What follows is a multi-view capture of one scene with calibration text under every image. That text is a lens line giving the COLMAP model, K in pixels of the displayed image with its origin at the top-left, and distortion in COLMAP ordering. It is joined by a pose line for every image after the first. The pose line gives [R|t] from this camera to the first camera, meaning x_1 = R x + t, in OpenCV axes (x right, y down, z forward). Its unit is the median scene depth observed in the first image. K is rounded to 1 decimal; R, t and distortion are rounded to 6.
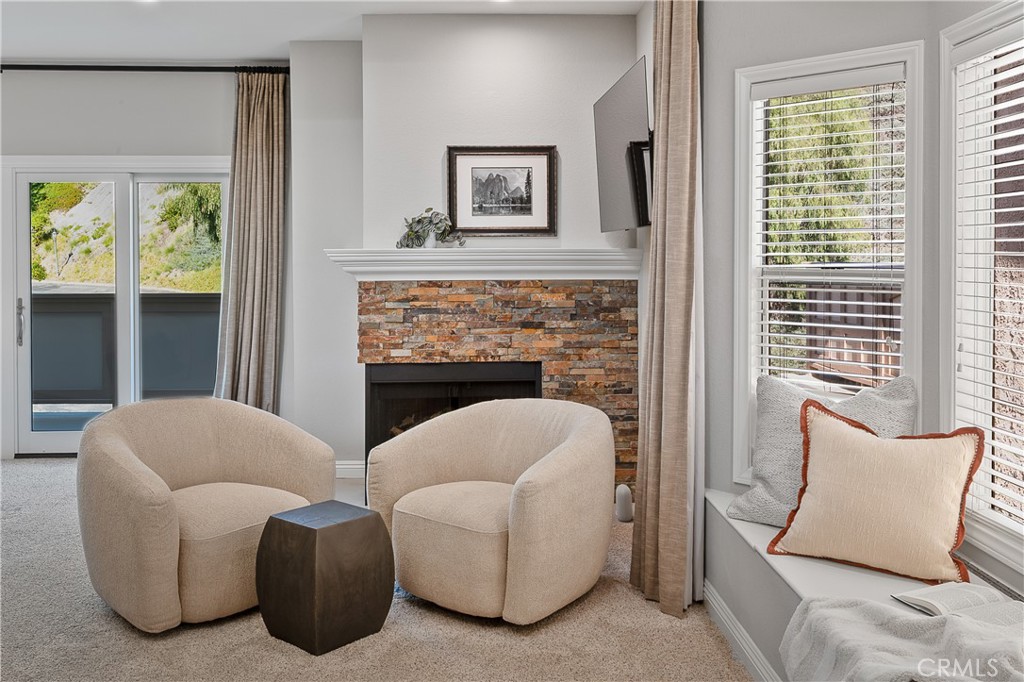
lens RADIAL K [[894.3, 0, 511.3], [0, 894.3, 291.1], [0, 0, 1]] dist [0.001568, 0.000021]
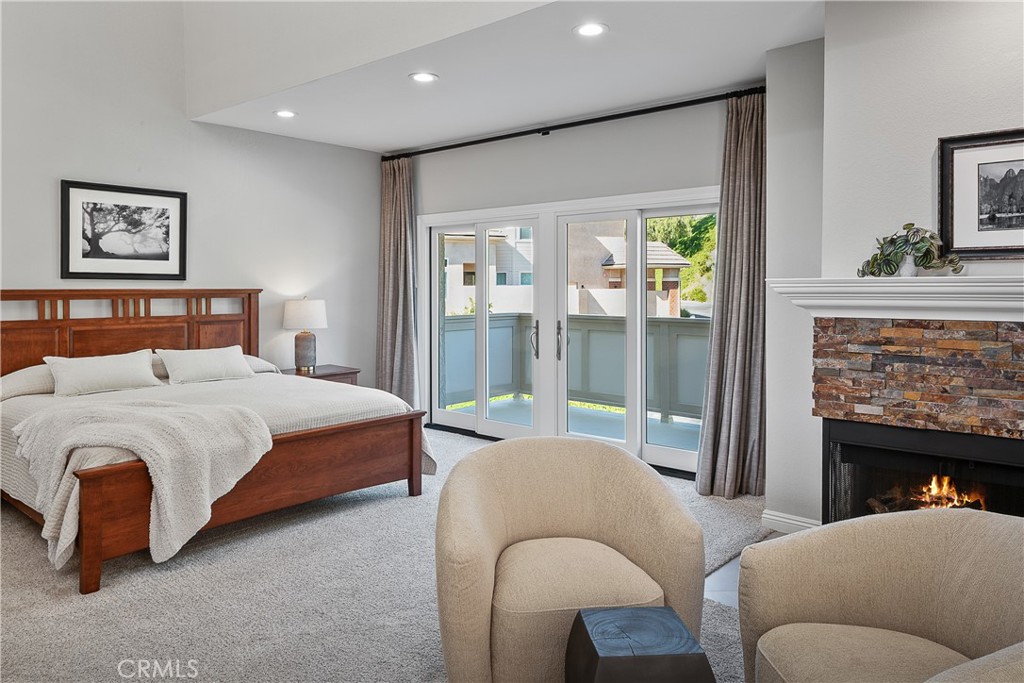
lens RADIAL K [[717.0, 0, 510.9], [0, 717.0, 303.7], [0, 0, 1]] dist [0.004561, 0.000692]
pose [[0.719057, 0.019700, -0.694672, 0.088043], [-0.027688, 0.999617, -0.000312, -0.015350], [0.694399, 0.019459, 0.719327, 0.324372]]
